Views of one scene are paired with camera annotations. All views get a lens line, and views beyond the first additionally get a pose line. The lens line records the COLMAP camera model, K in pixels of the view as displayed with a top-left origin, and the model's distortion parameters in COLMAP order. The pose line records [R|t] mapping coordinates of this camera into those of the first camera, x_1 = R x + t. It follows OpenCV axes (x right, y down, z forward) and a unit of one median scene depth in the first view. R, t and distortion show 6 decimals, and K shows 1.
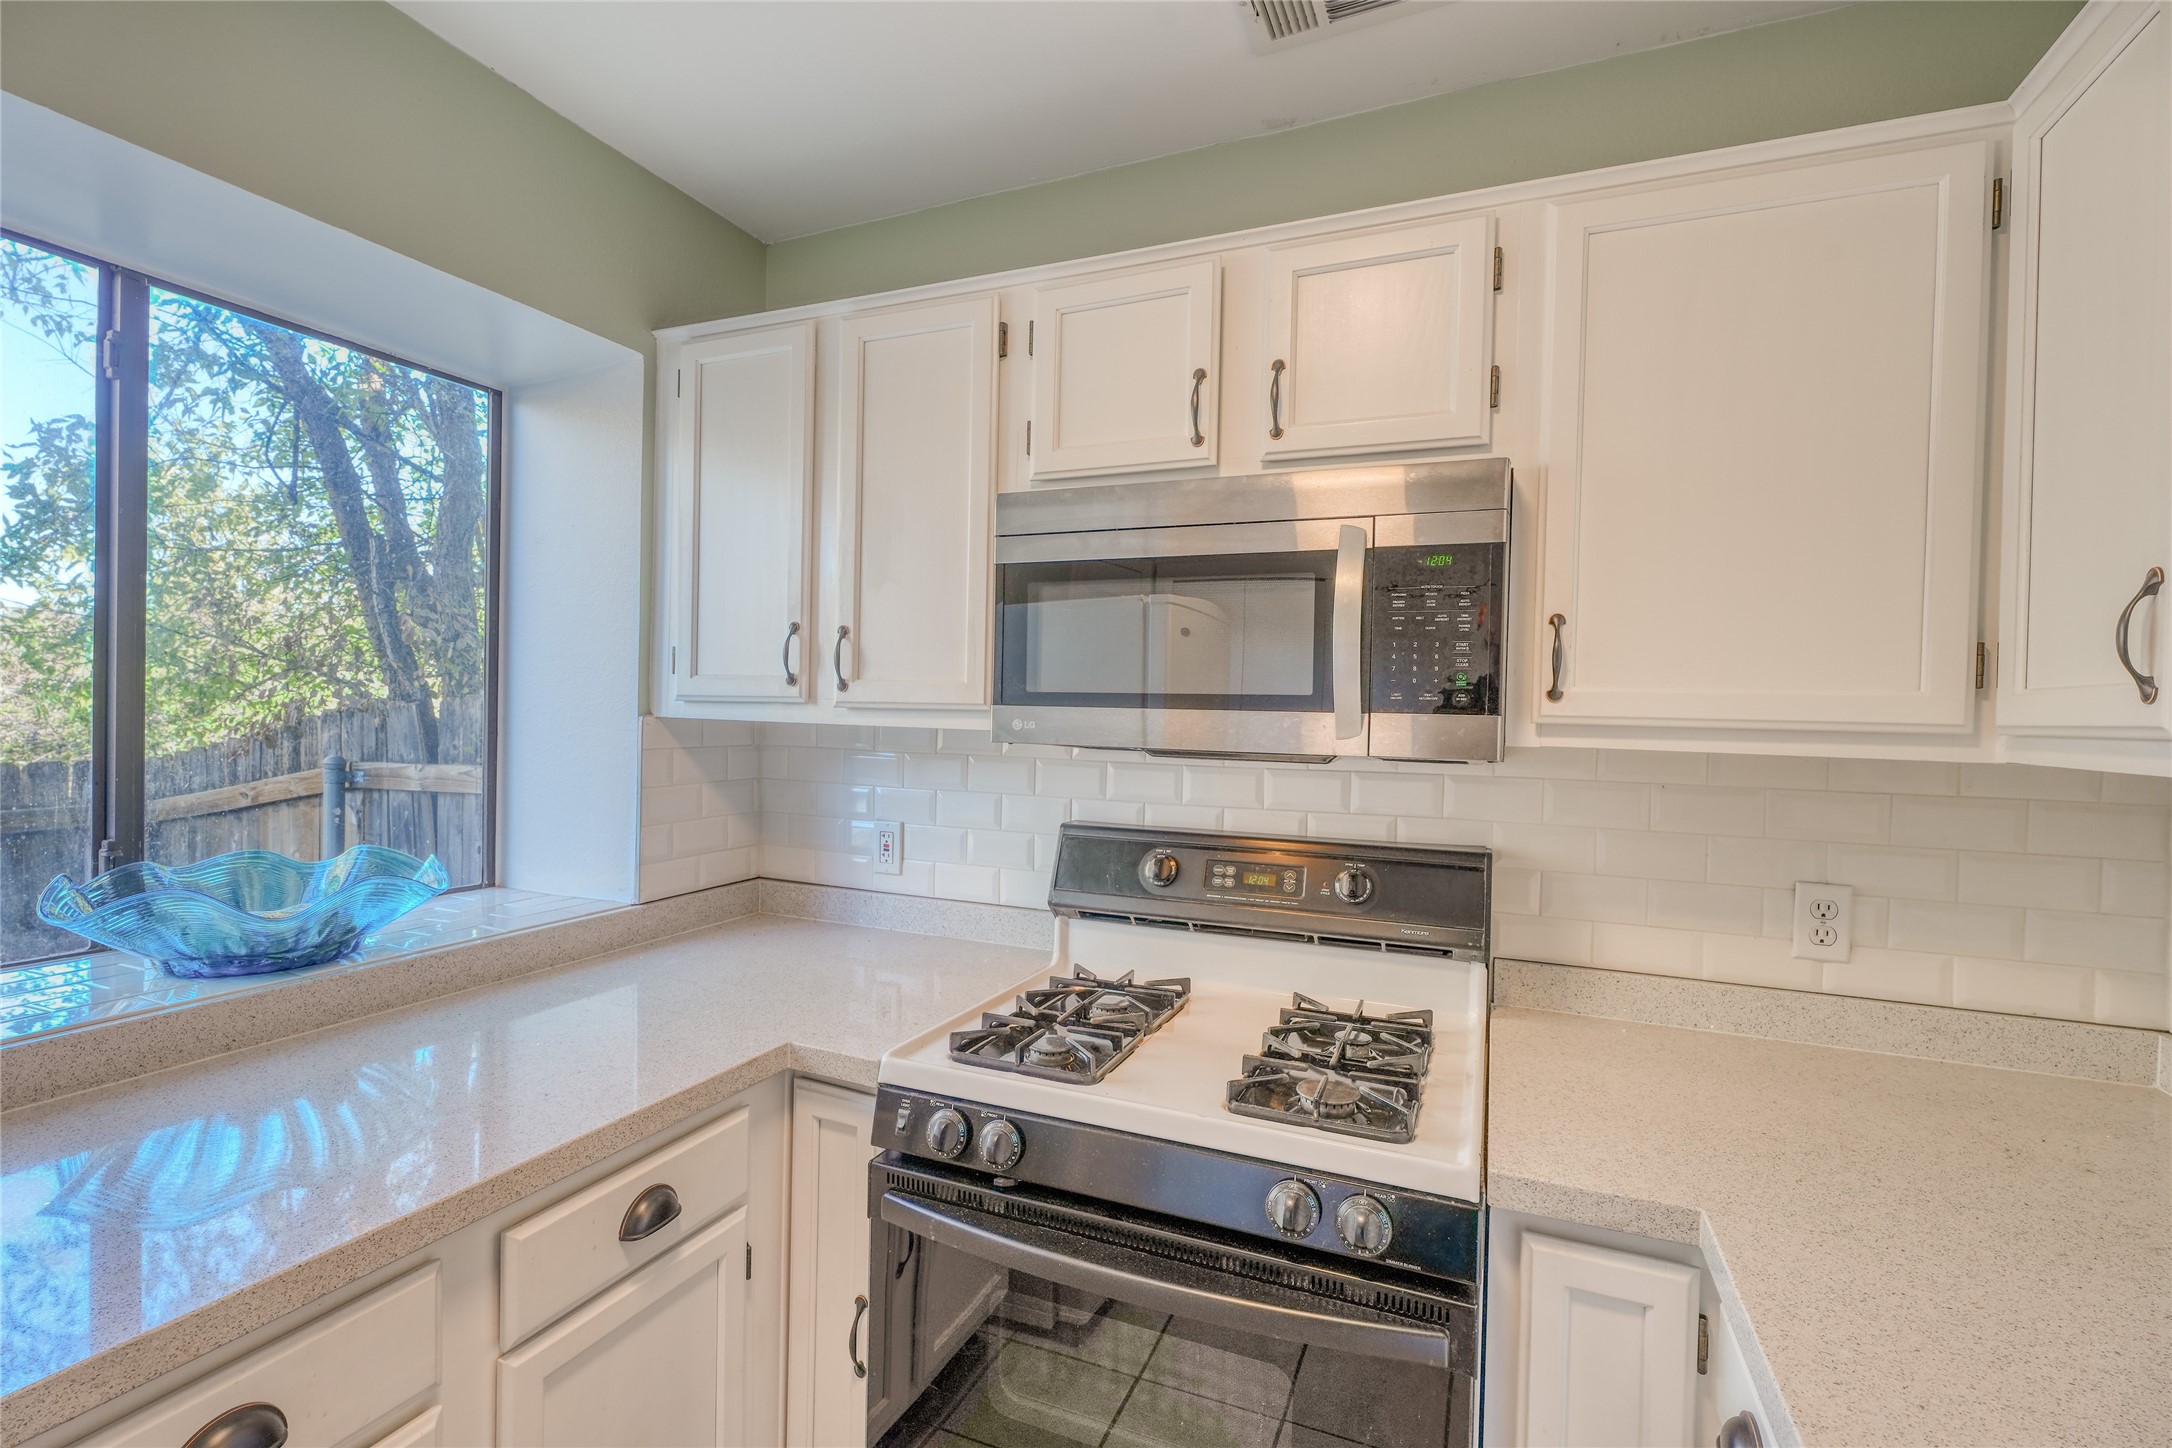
lens RADIAL K [[968.9, 0, 1092.8], [0, 968.9, 722.0], [0, 0, 1]] dist [-0.005818, 0.000323]
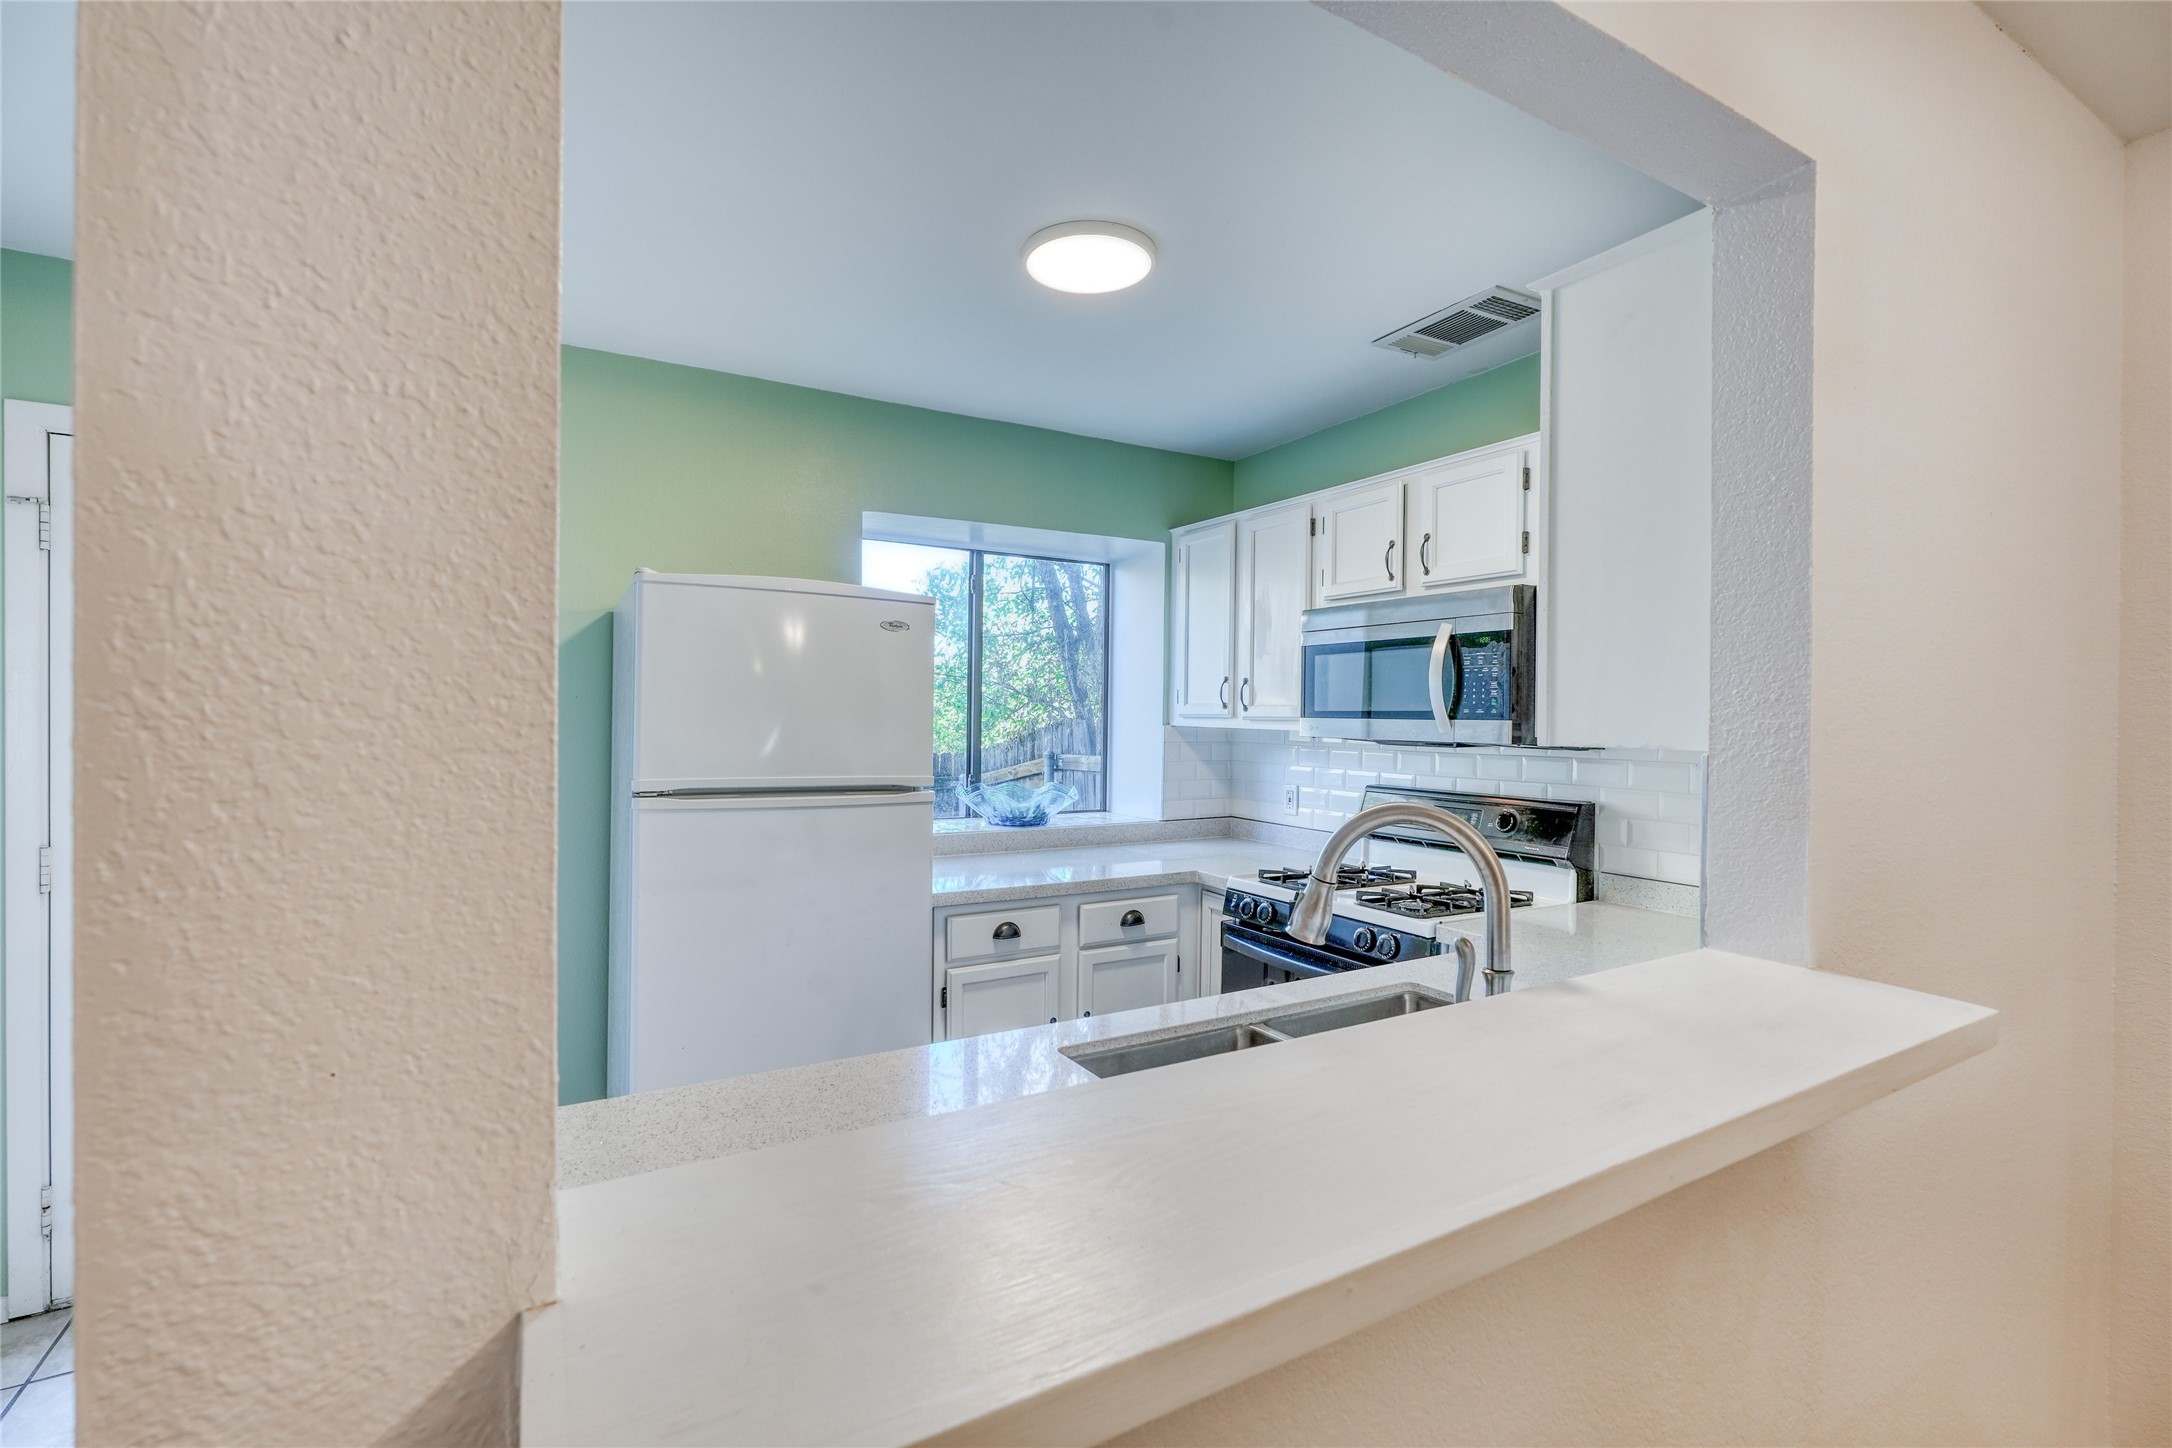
lens RADIAL K [[978.9, 0, 1080.8], [0, 978.9, 721.6], [0, 0, 1]] dist [0.001518, 0.000765]
pose [[0.796973, -0.007690, -0.603965, 0.724831], [-0.002967, 0.999857, -0.016646, 0.024249], [0.604007, 0.015058, 0.796837, -0.833076]]
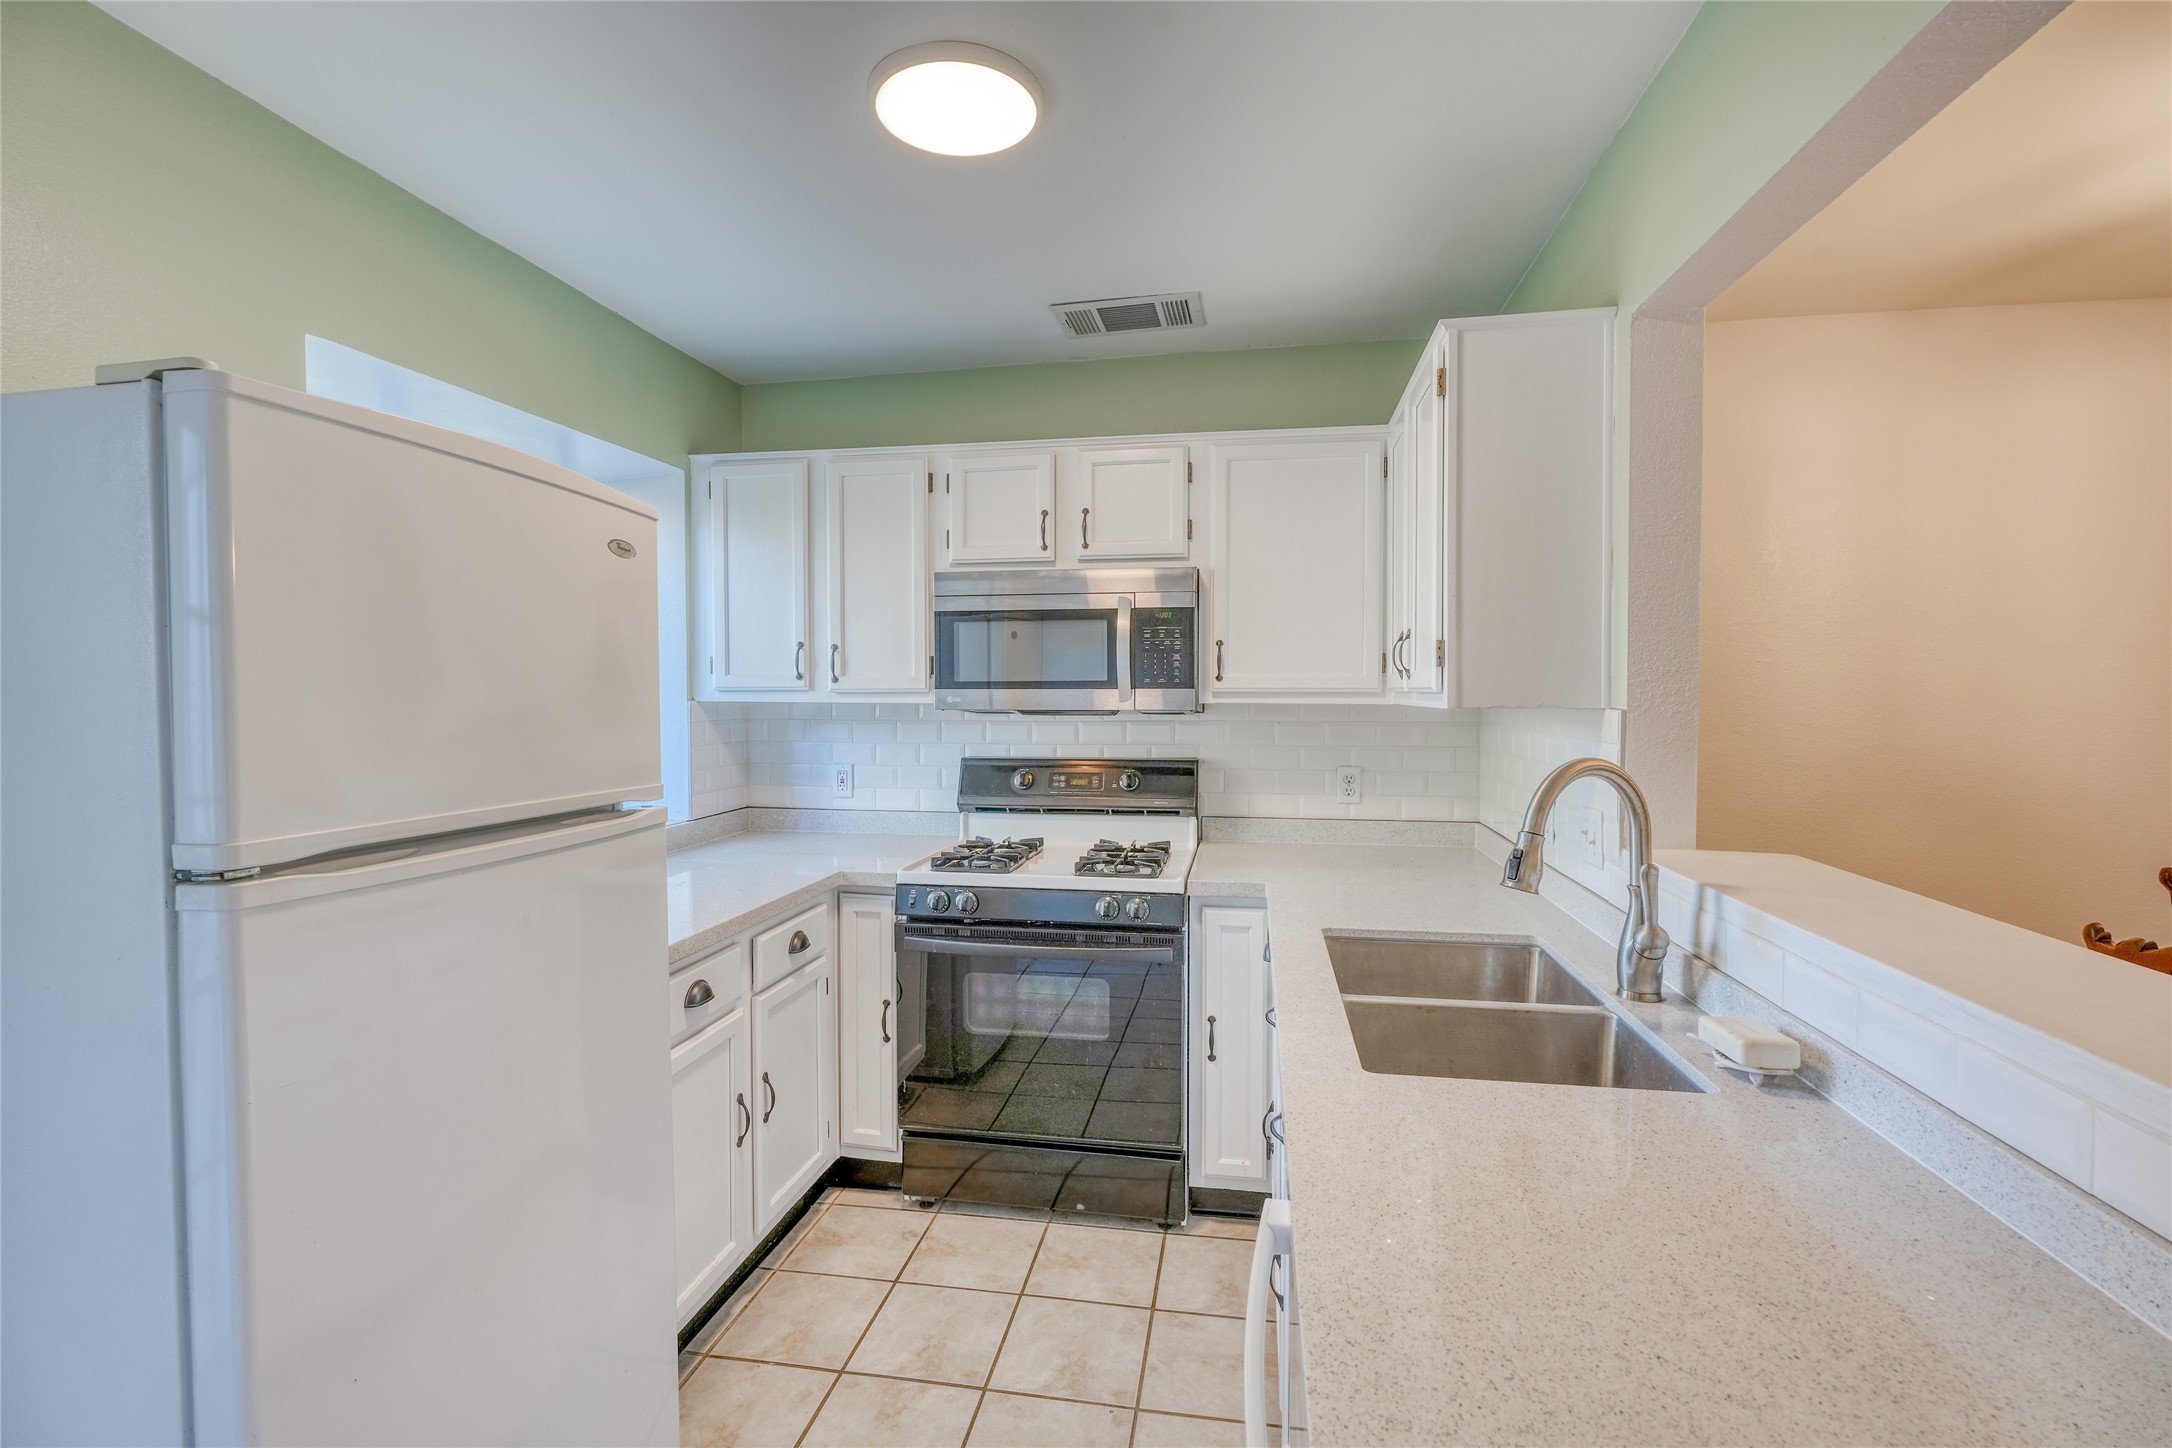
lens RADIAL K [[968.9, 0, 1092.8], [0, 968.9, 722.0], [0, 0, 1]] dist [-0.005818, 0.000323]
pose [[0.973521, -0.029993, 0.226623, -0.223498], [0.025053, 0.999382, 0.024643, 0.006776], [-0.227222, -0.018313, 0.973671, -0.817062]]
